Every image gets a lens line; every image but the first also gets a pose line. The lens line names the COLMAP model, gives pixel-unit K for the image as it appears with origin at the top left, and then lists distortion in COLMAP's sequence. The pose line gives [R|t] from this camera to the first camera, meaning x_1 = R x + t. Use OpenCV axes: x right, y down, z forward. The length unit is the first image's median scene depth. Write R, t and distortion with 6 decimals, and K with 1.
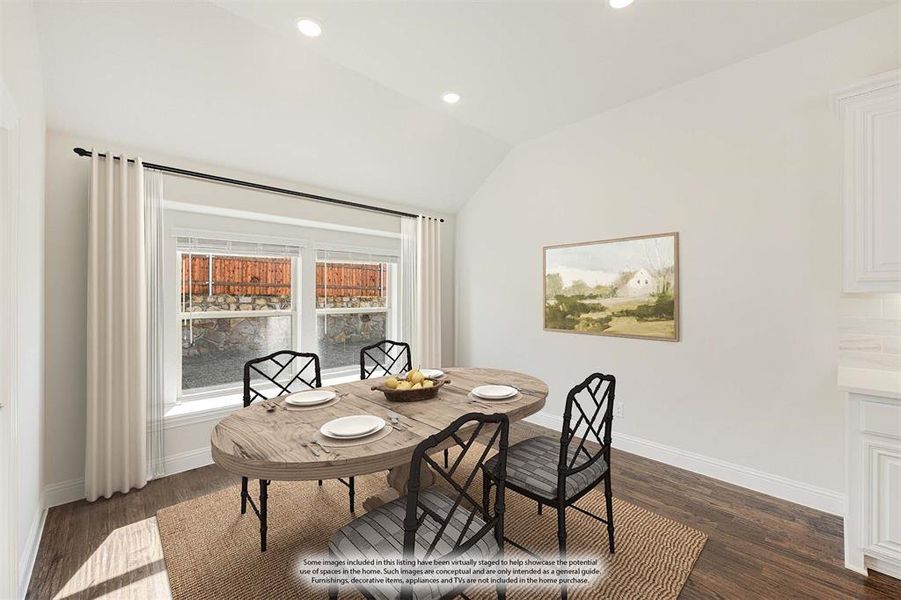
lens RADIAL K [[364.4, 0, 448.4], [0, 364.4, 300.0], [0, 0, 1]] dist [-0.004116, -0.000141]
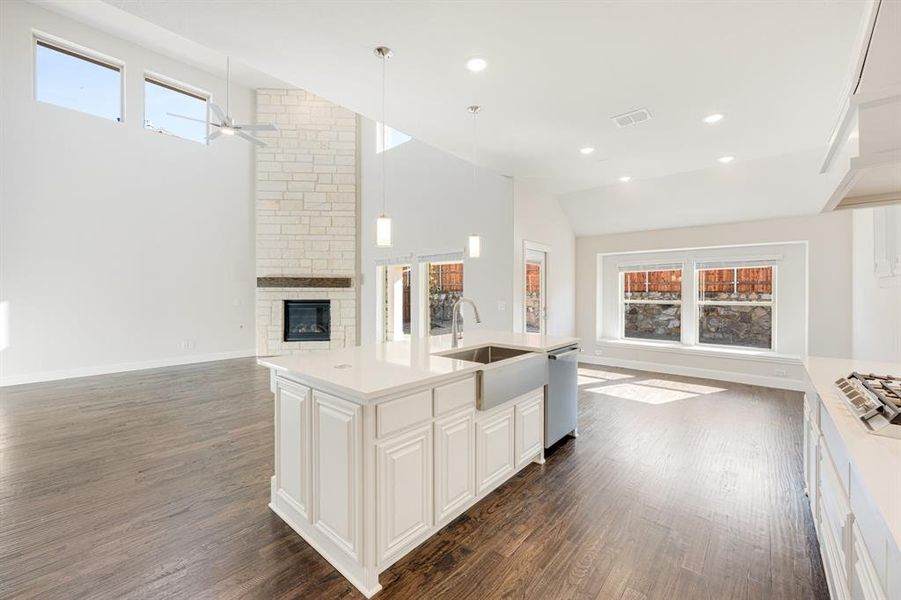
lens RADIAL K [[364.4, 0, 449.1], [0, 364.4, 295.2], [0, 0, 1]] dist [-0.004116, -0.000141]
pose [[0.107174, 0.009193, -0.994198, 2.337253], [-0.015642, 0.999849, 0.007559, 0.007233], [0.994117, 0.014741, 0.107302, -0.519042]]
